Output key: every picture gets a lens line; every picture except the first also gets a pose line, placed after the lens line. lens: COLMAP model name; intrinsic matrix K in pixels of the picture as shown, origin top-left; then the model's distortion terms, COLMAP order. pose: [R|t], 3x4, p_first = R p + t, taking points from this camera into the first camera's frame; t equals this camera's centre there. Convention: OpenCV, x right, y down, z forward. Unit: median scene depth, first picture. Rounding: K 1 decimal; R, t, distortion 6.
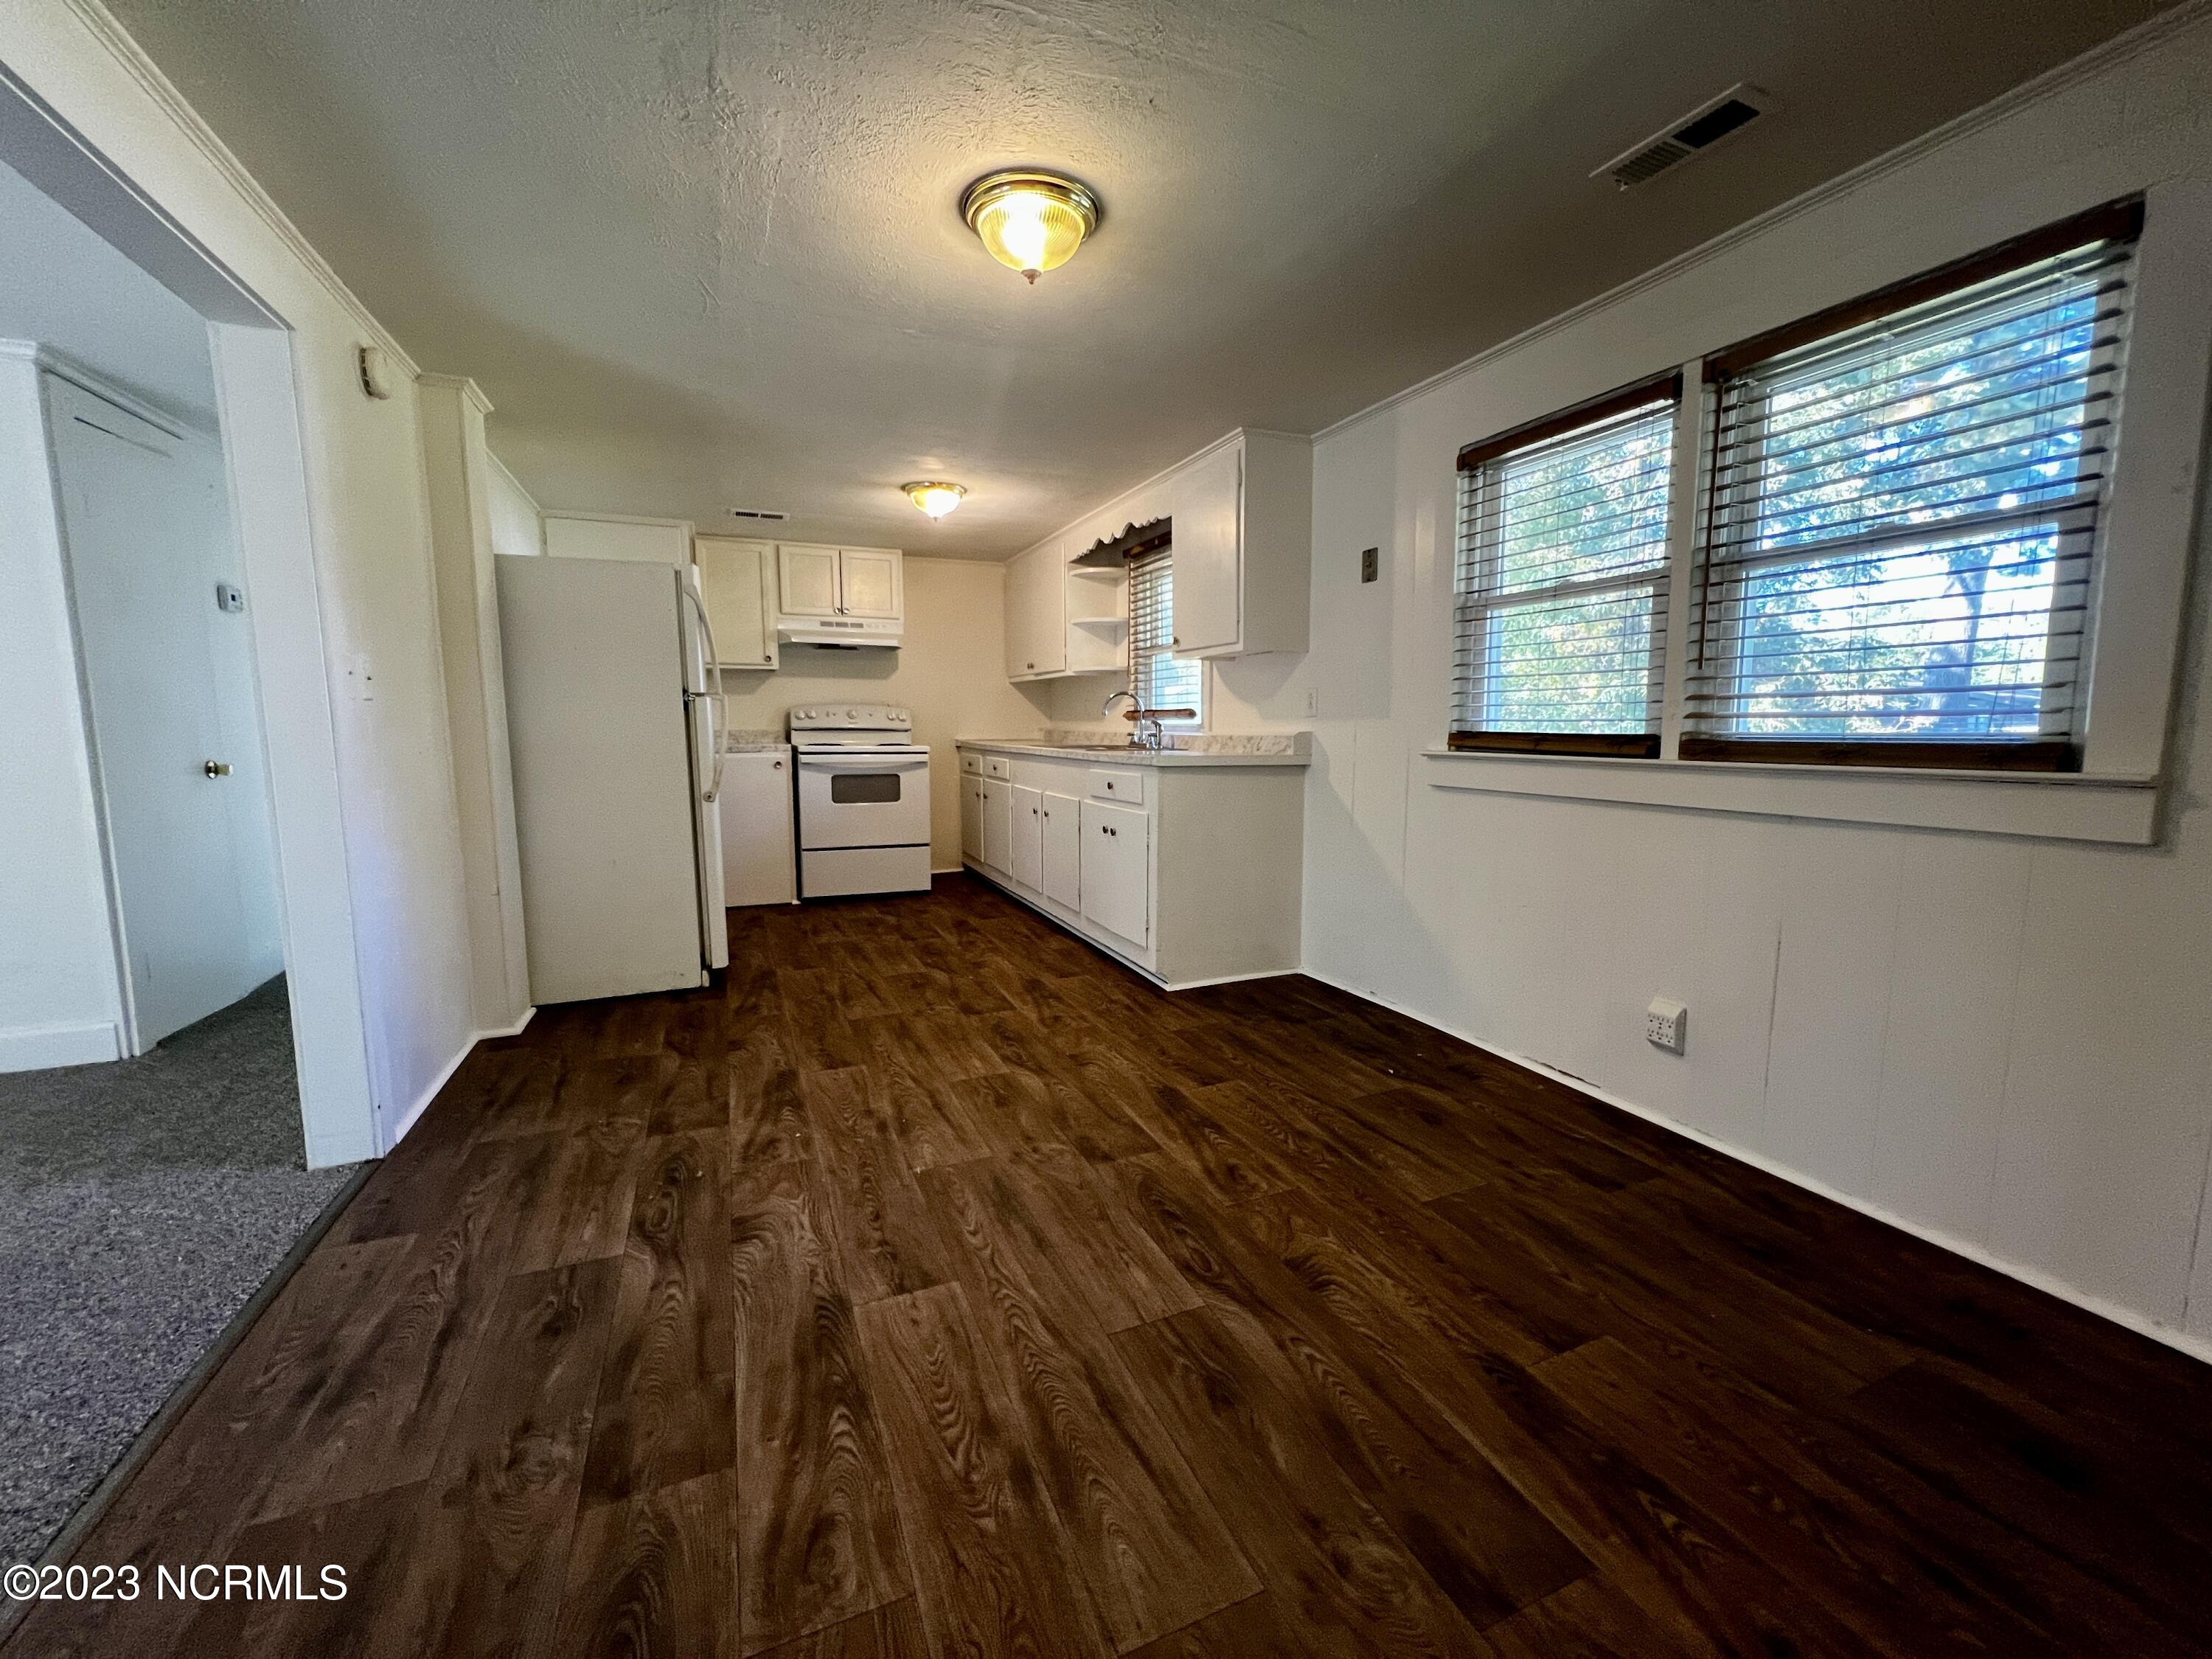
lens RADIAL K [[893.6, 0, 1102.1], [0, 893.6, 832.7], [0, 0, 1]] dist [0.001860, 0.000138]
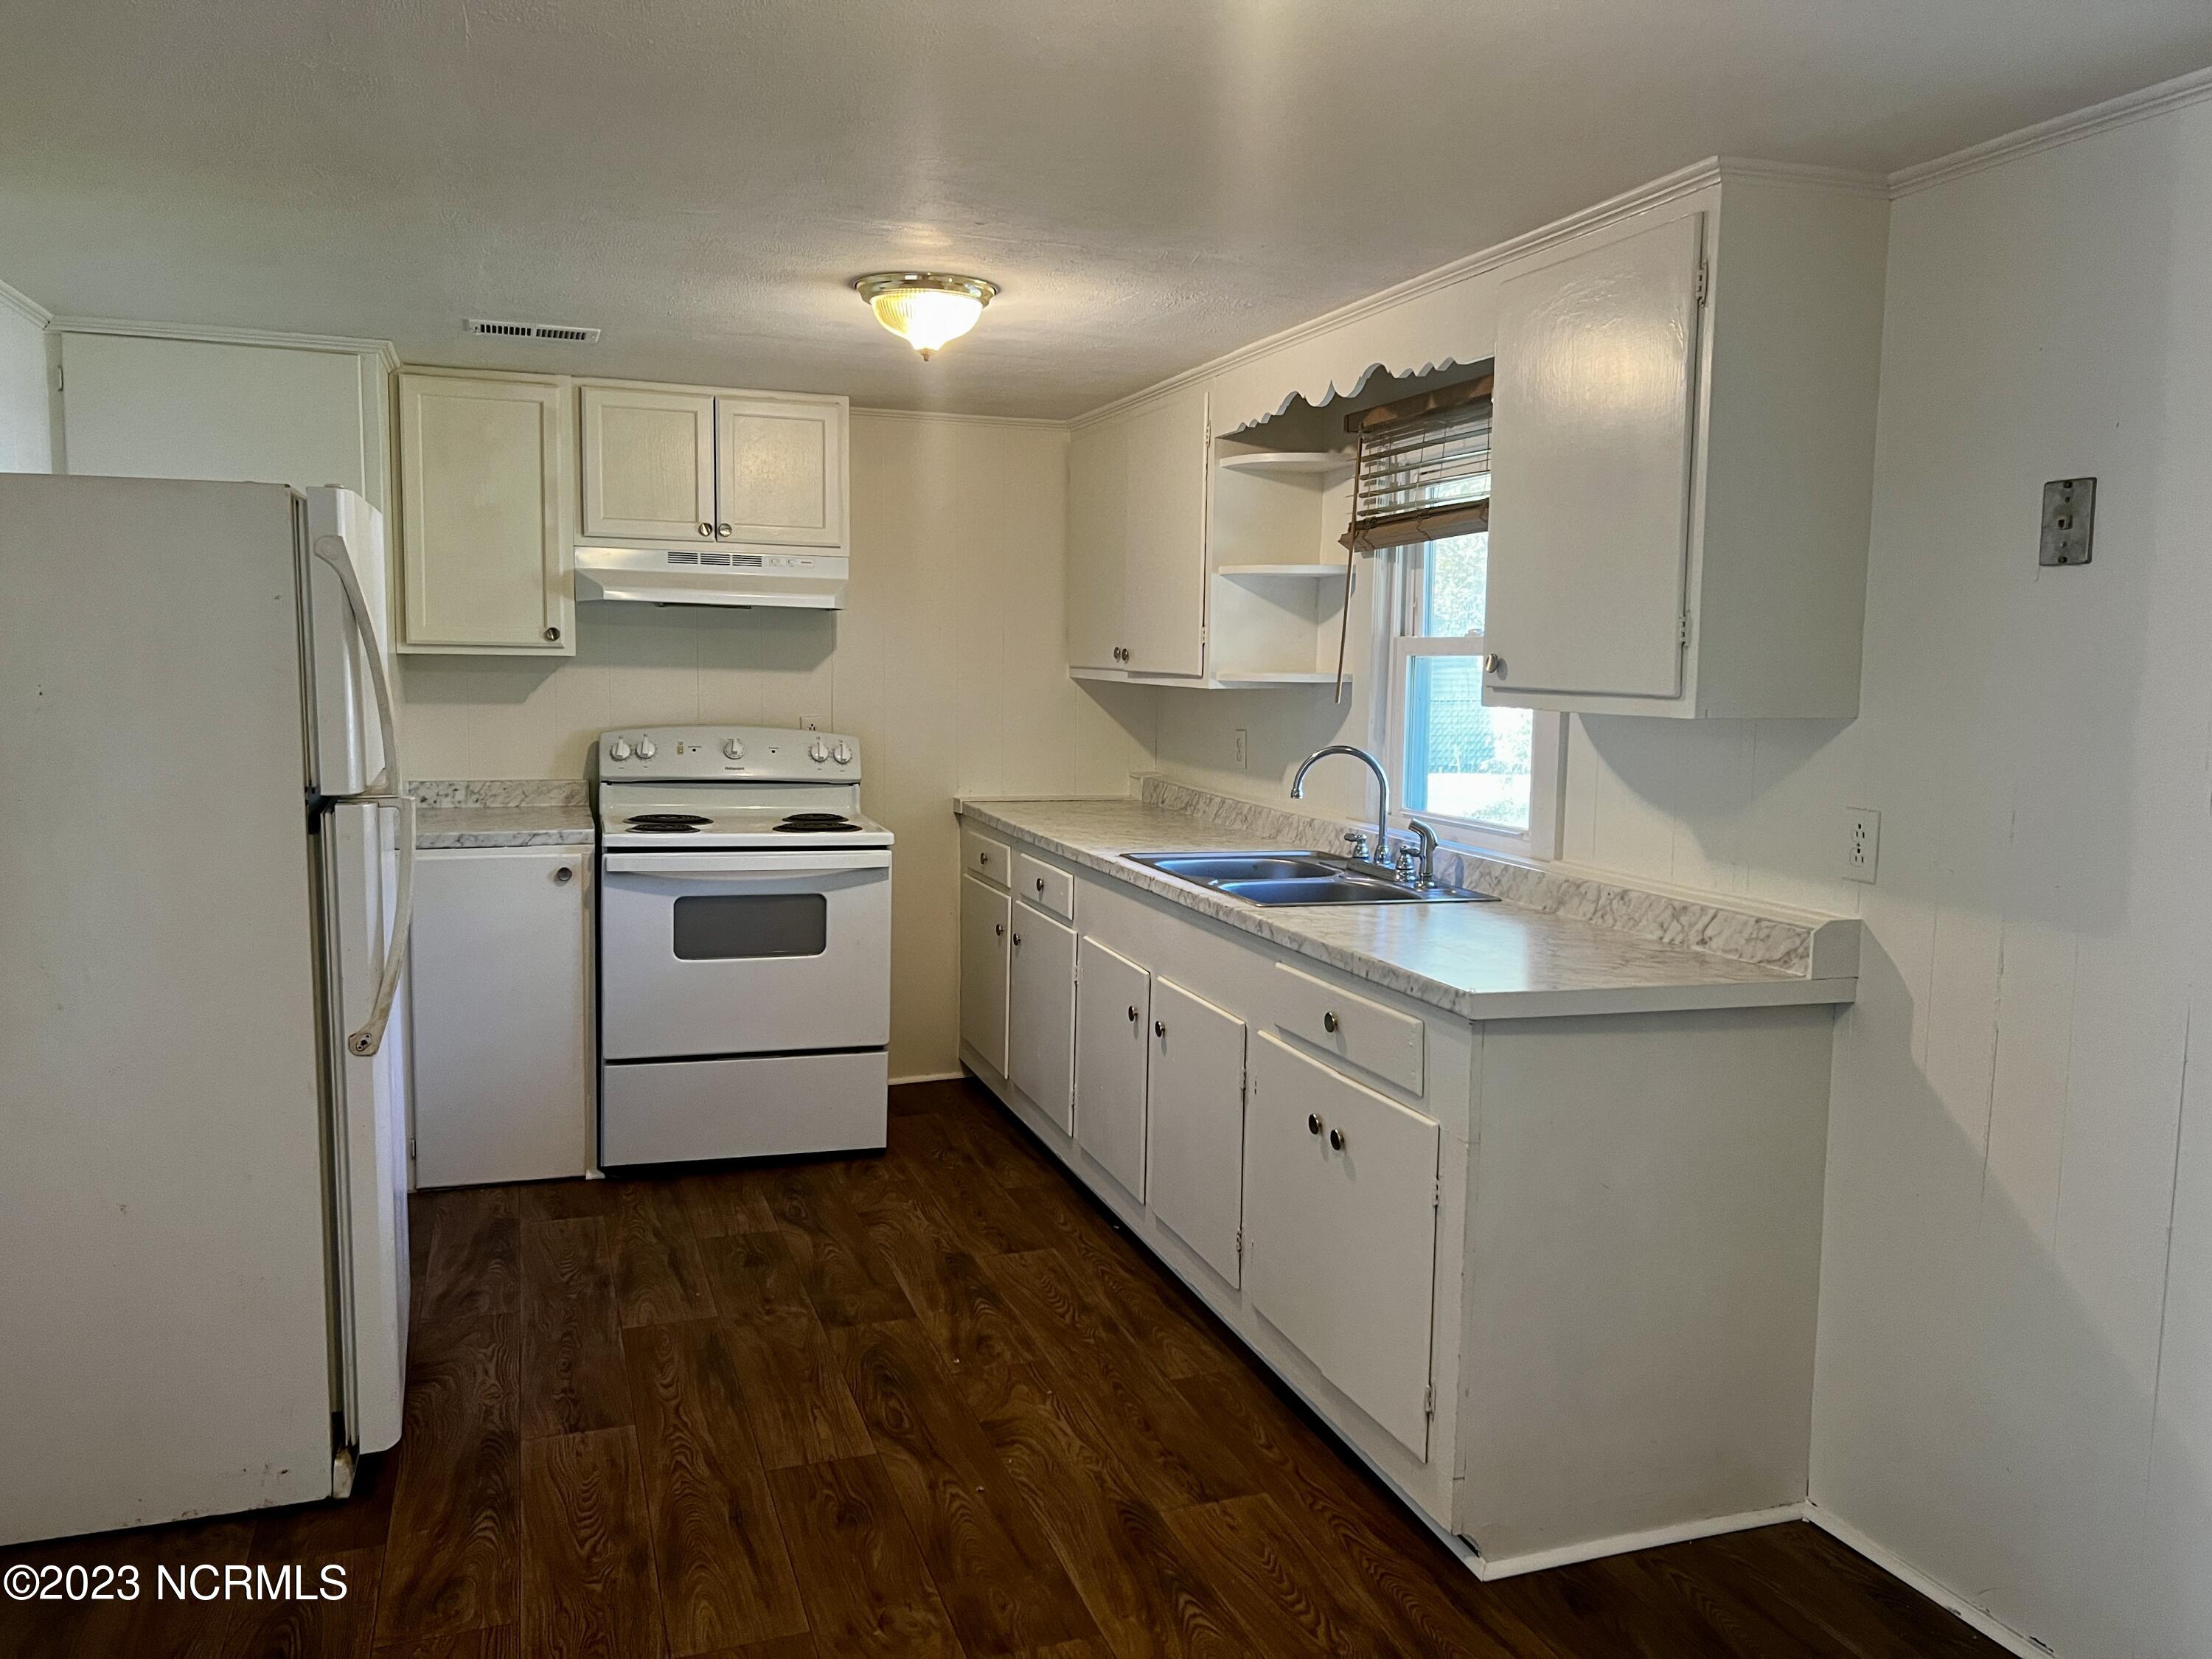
lens RADIAL K [[1672.9, 0, 1107.1], [0, 1672.9, 826.6], [0, 0, 1]] dist [0.027706, -0.007572]
pose [[0.997778, 0.025510, -0.061543, -0.039078], [-0.026643, 0.999489, -0.017663, -0.099579], [0.061061, 0.019263, 0.997948, 0.180909]]
